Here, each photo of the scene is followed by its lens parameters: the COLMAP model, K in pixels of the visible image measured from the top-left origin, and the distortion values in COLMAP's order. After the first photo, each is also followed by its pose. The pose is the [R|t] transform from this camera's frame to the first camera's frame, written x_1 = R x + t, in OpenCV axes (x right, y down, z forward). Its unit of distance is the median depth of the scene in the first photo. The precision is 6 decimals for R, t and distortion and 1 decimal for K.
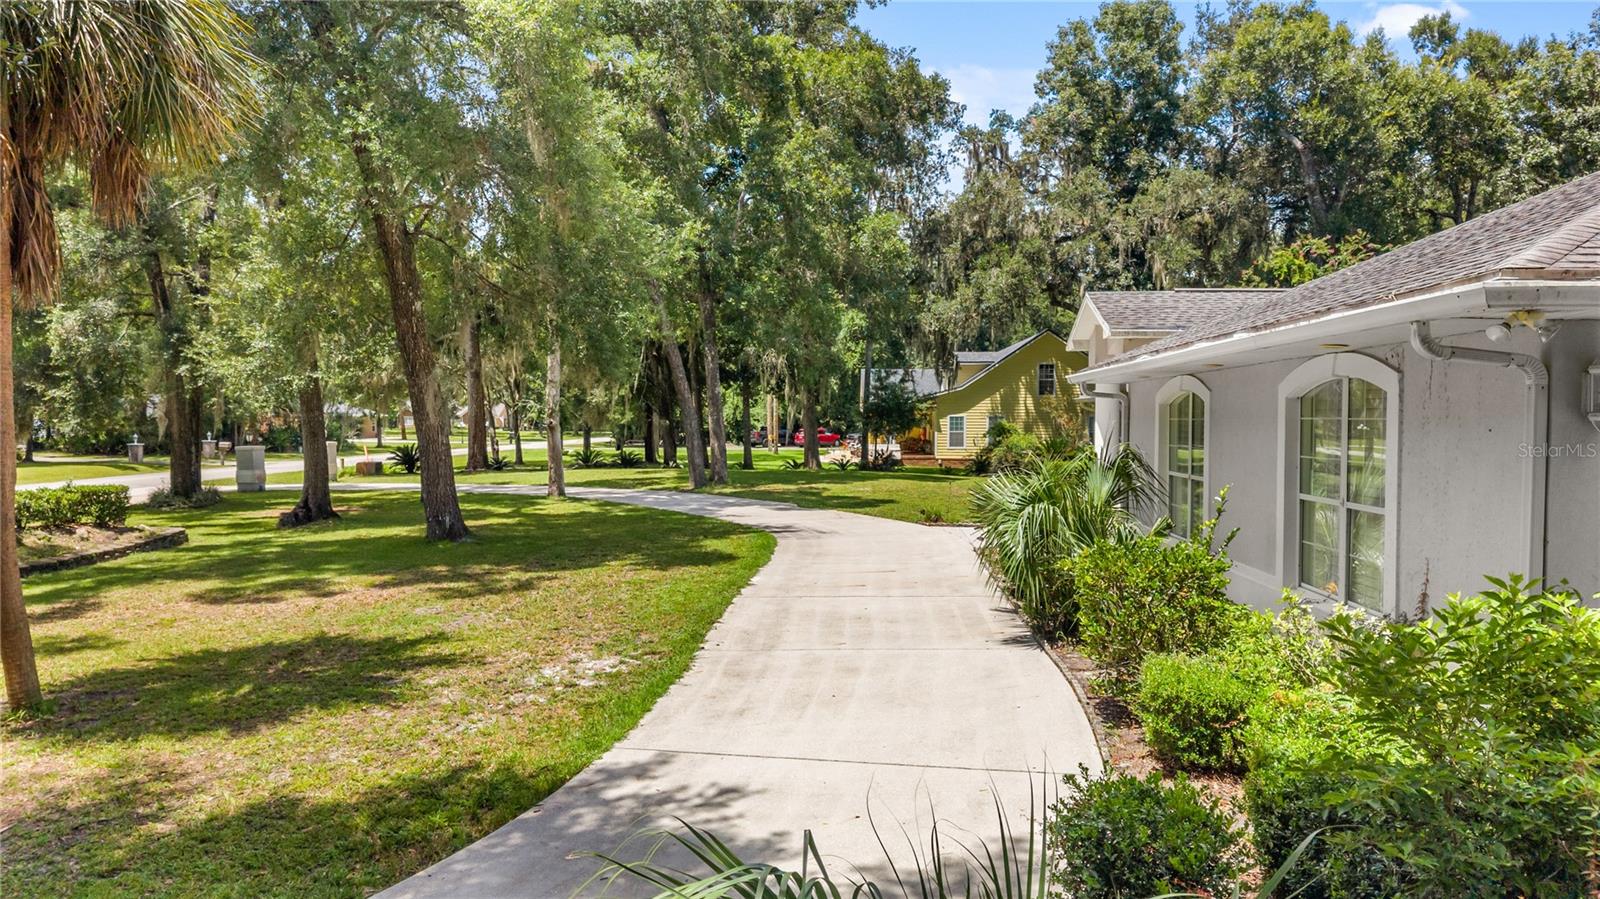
lens RADIAL K [[1112.9, 0, 800.0], [0, 1112.9, 449.5], [0, 0, 1]] dist [-0.000738, -0.001136]
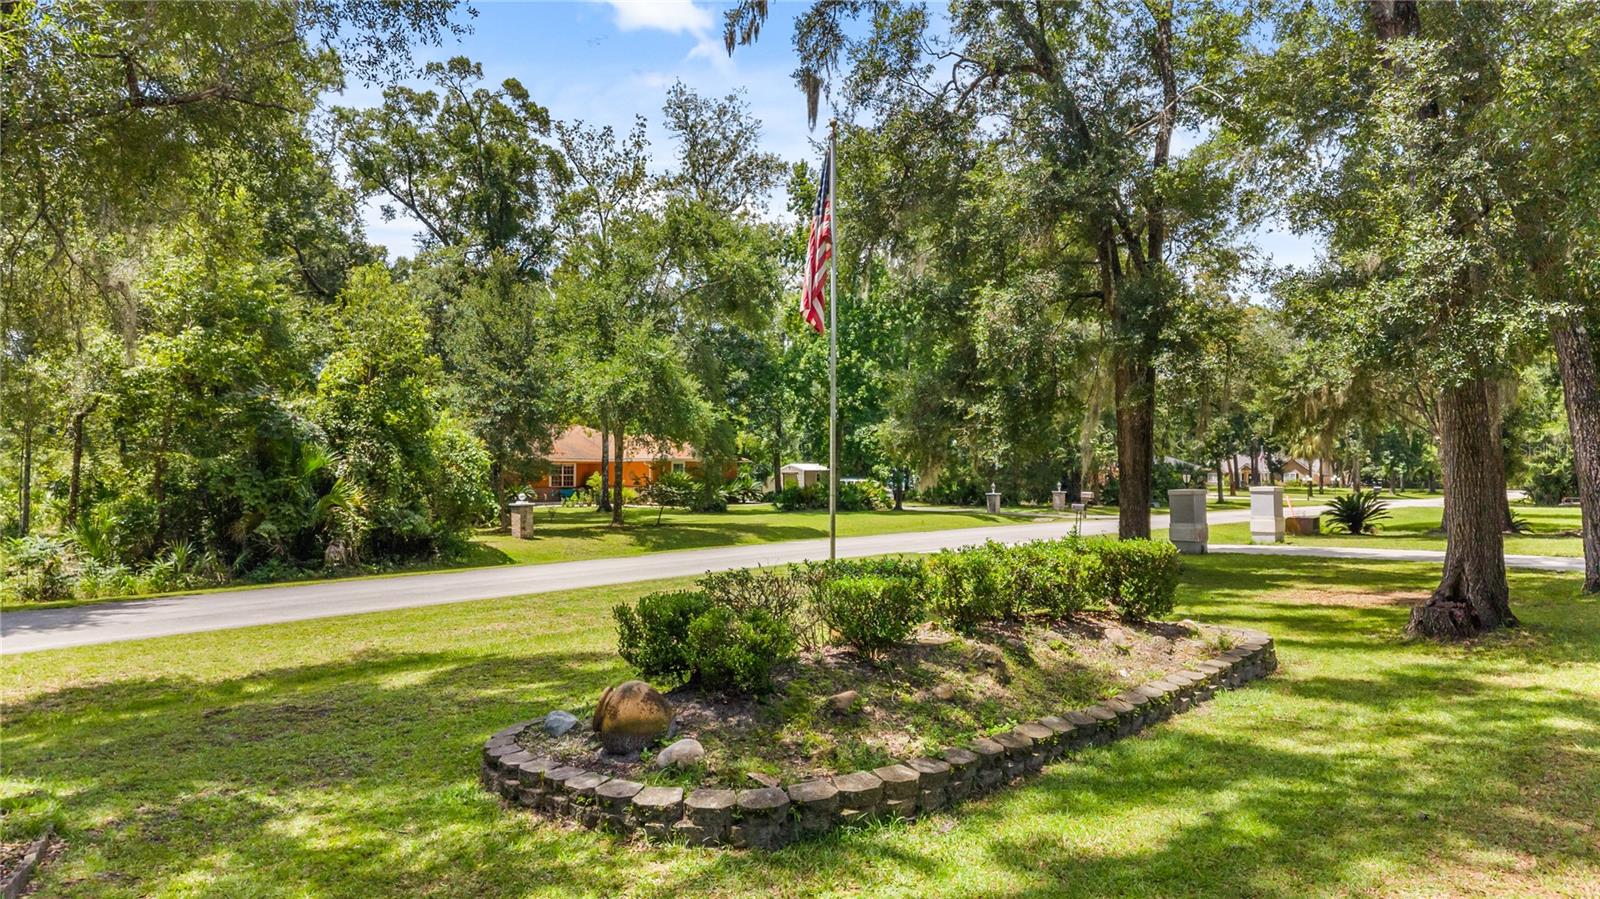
lens RADIAL K [[1069.4, 0, 798.5], [0, 1069.4, 471.5], [0, 0, 1]] dist [0.039532, -0.042533]
pose [[0.781863, -0.005499, -0.623426, -0.326006], [-0.016888, 0.999407, -0.029996, 0.012827], [0.623222, 0.033981, 0.781307, 0.382409]]
